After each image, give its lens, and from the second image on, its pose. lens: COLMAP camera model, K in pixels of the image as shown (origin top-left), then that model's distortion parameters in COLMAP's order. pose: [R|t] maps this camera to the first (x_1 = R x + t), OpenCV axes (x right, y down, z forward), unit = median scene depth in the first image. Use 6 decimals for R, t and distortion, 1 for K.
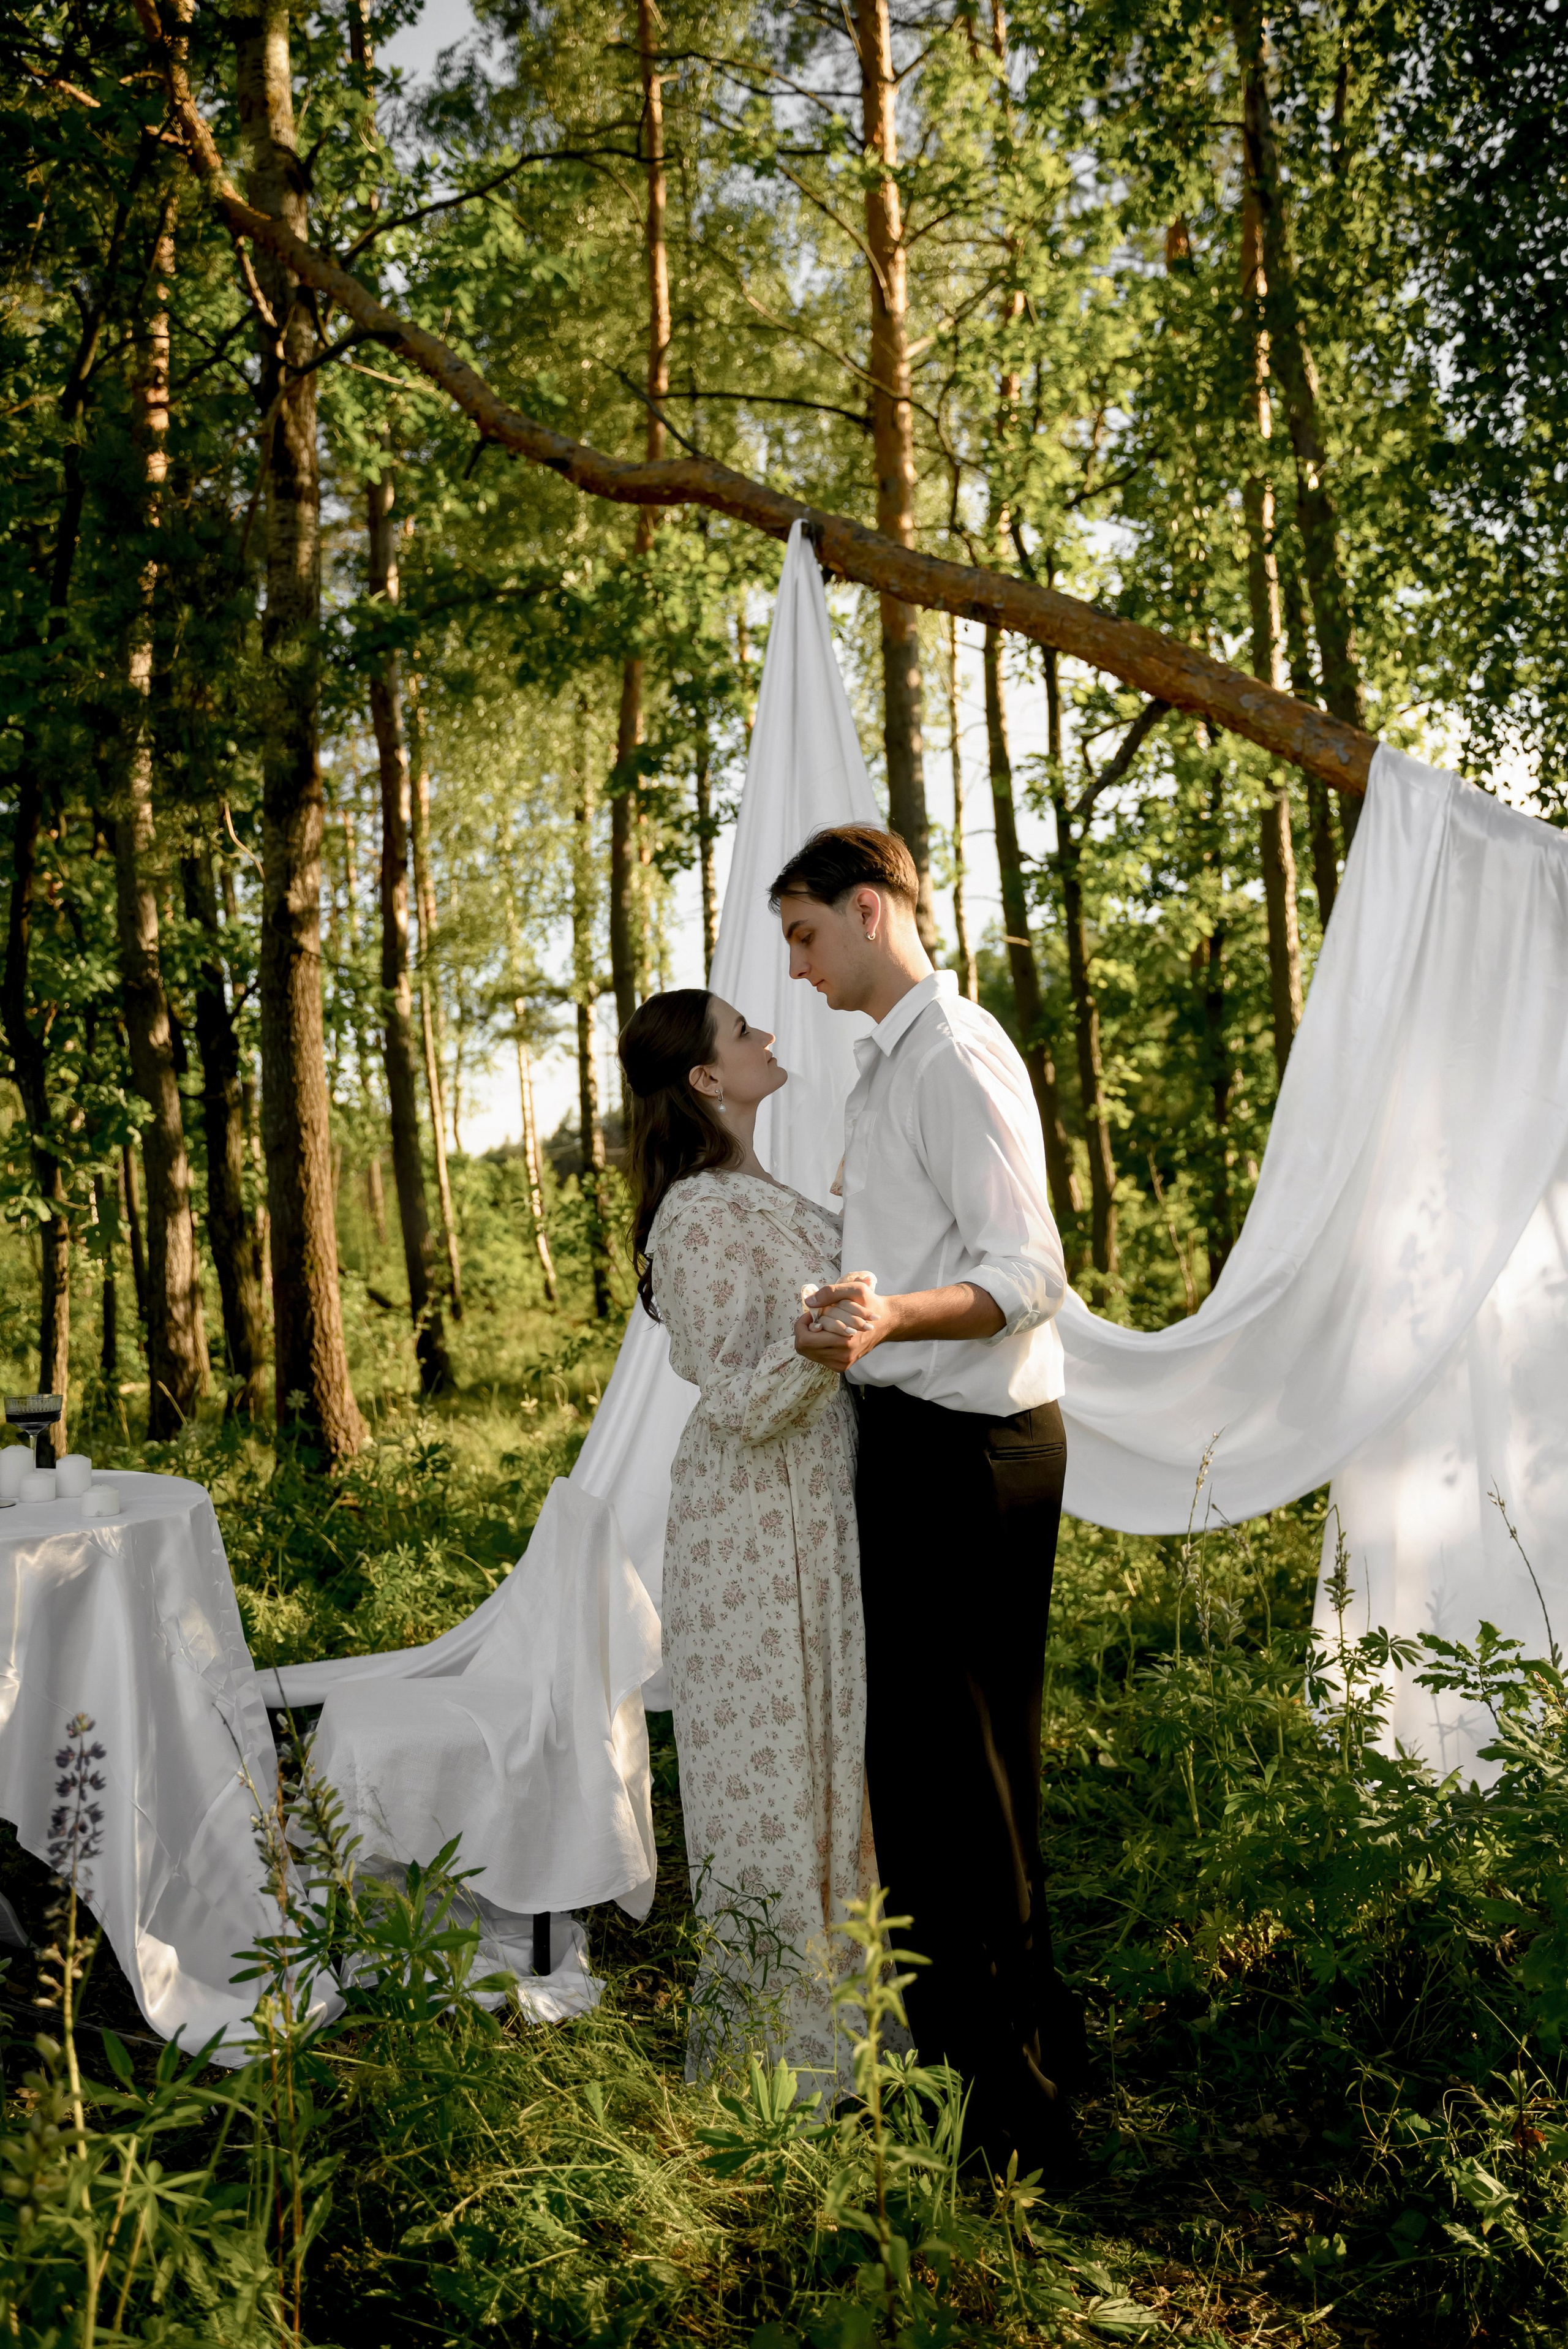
lens RADIAL K [[1858.4, 0, 796.4], [0, 1858.4, 1150.2], [0, 0, 1]] dist [0.003501, -0.000817]
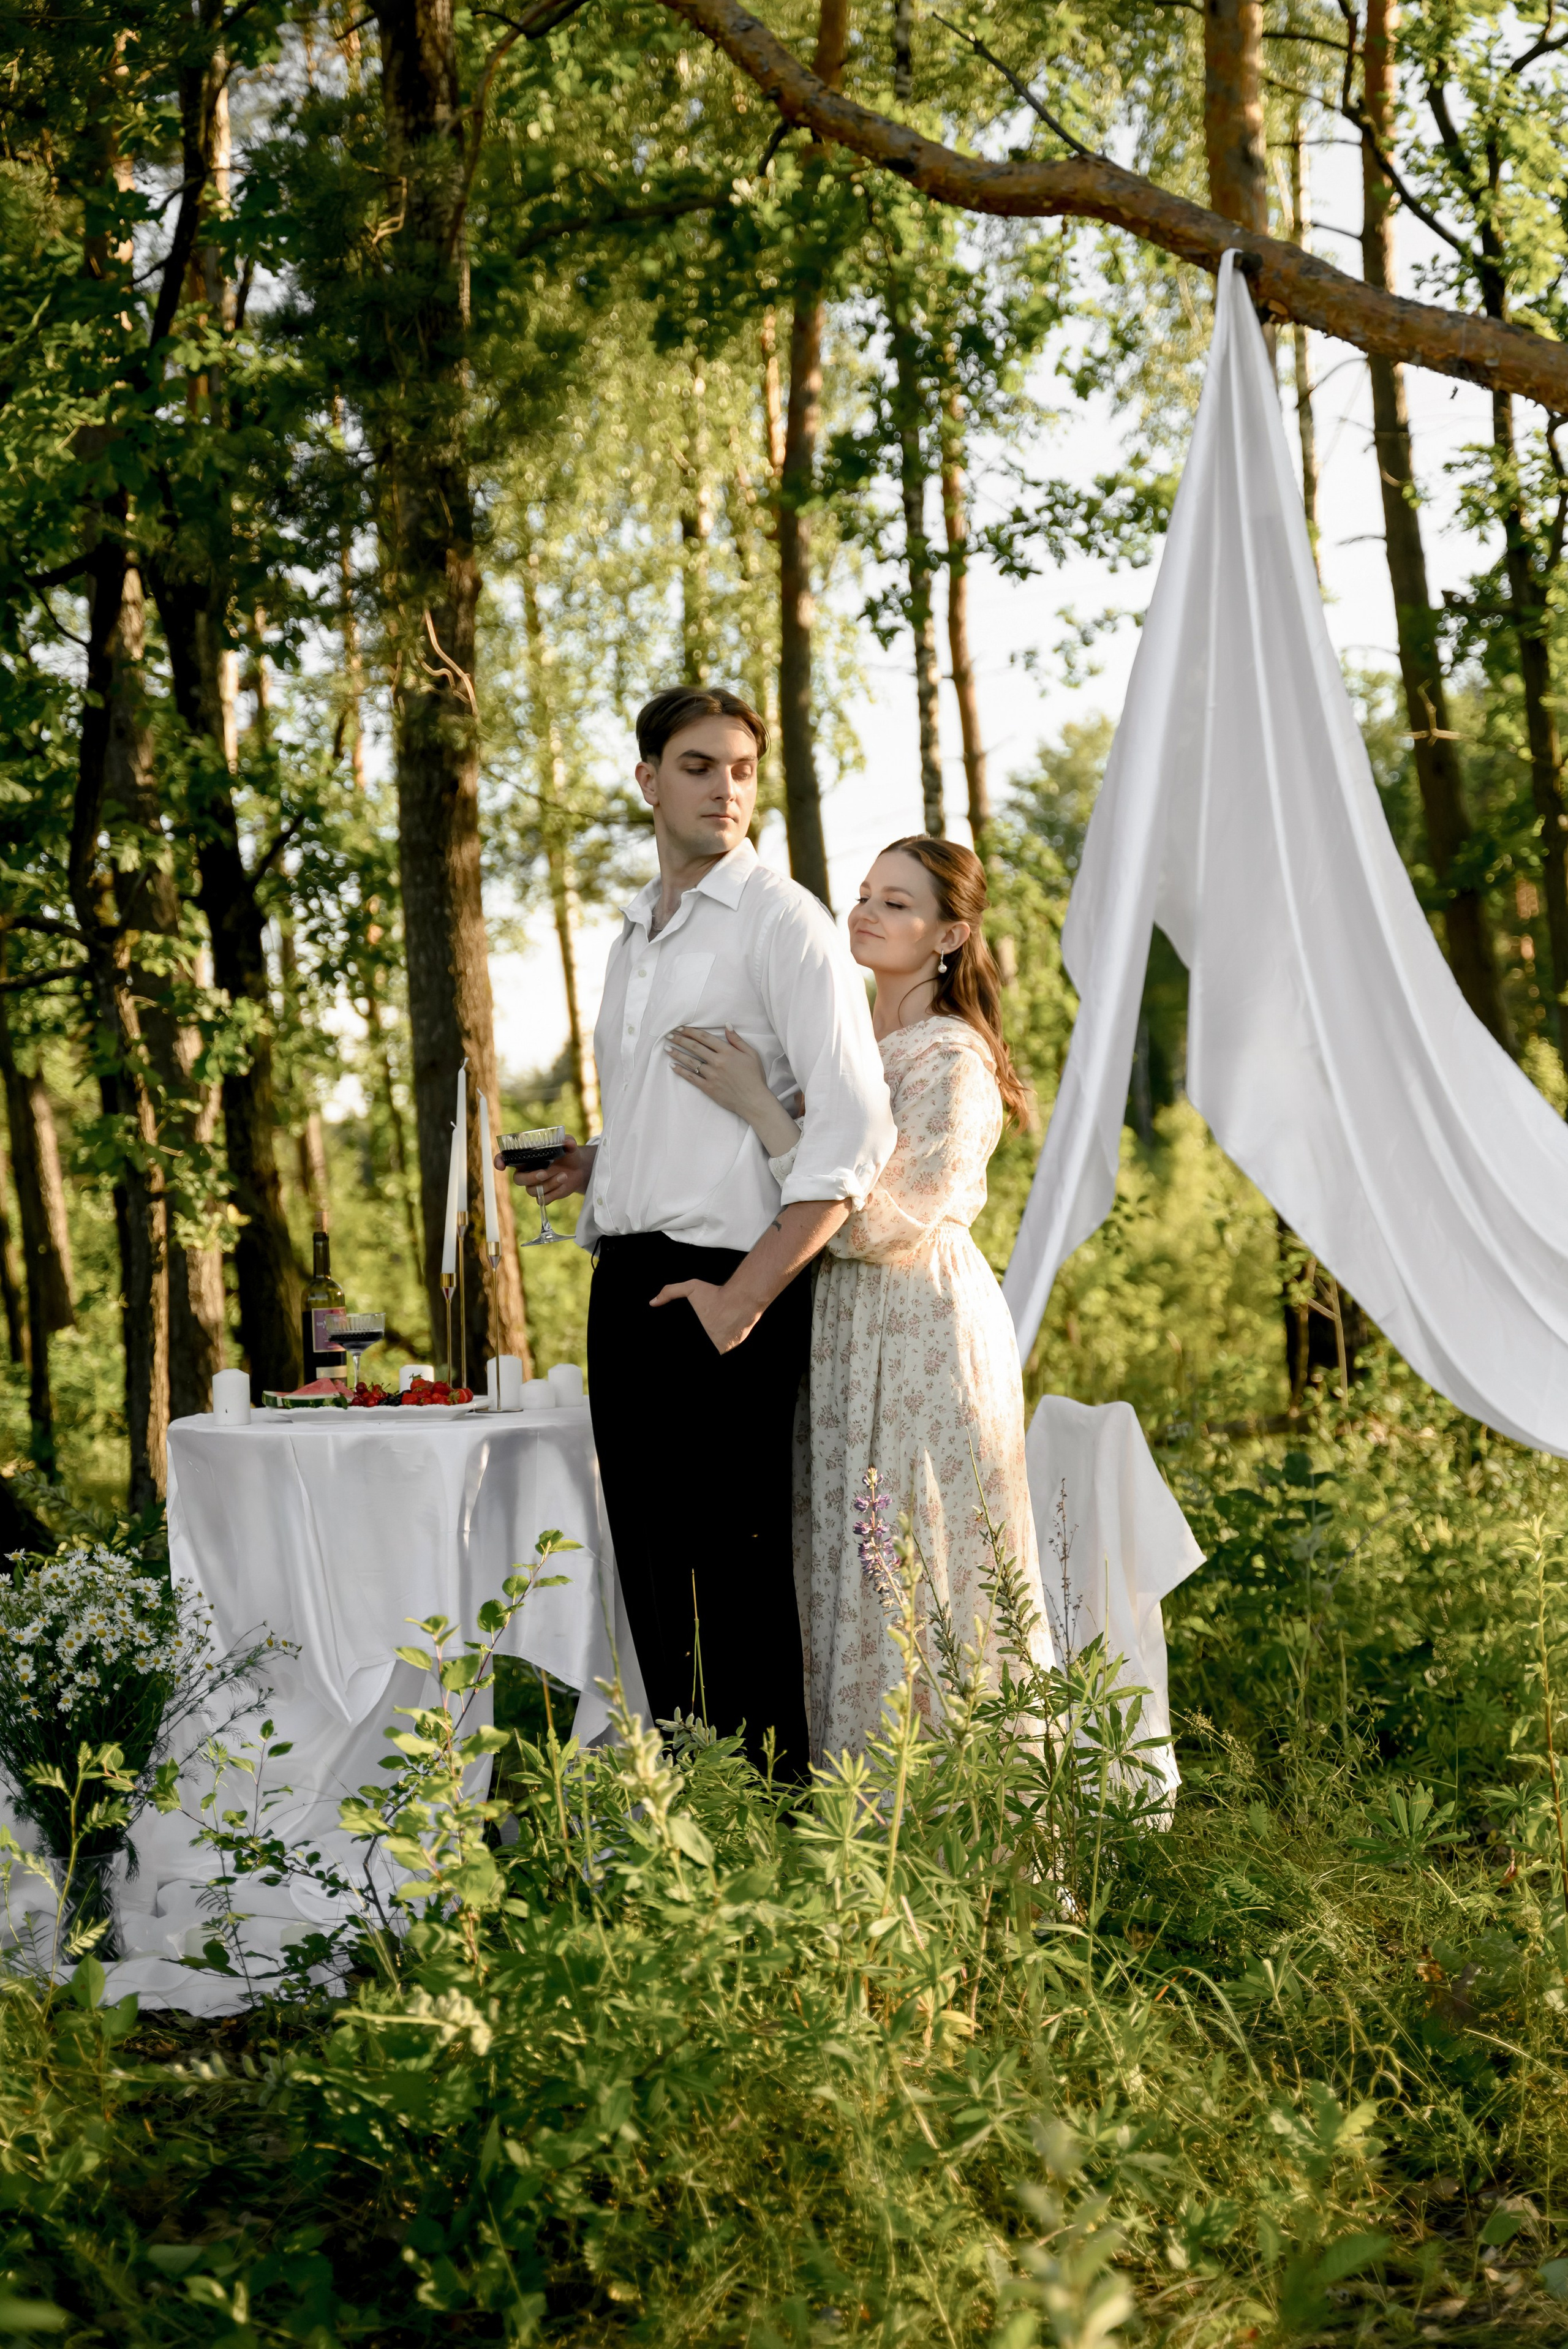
lens RADIAL K [[3389.7, 0, 804.8], [0, 3389.7, 1183.8], [0, 0, 1]] dist [-0.003613, 0.000000]
pose [[0.998488, -0.019372, -0.051450, -0.047929], [0.020857, 0.999377, 0.028473, 0.006981], [0.050866, -0.029503, 0.998270, -0.198928]]
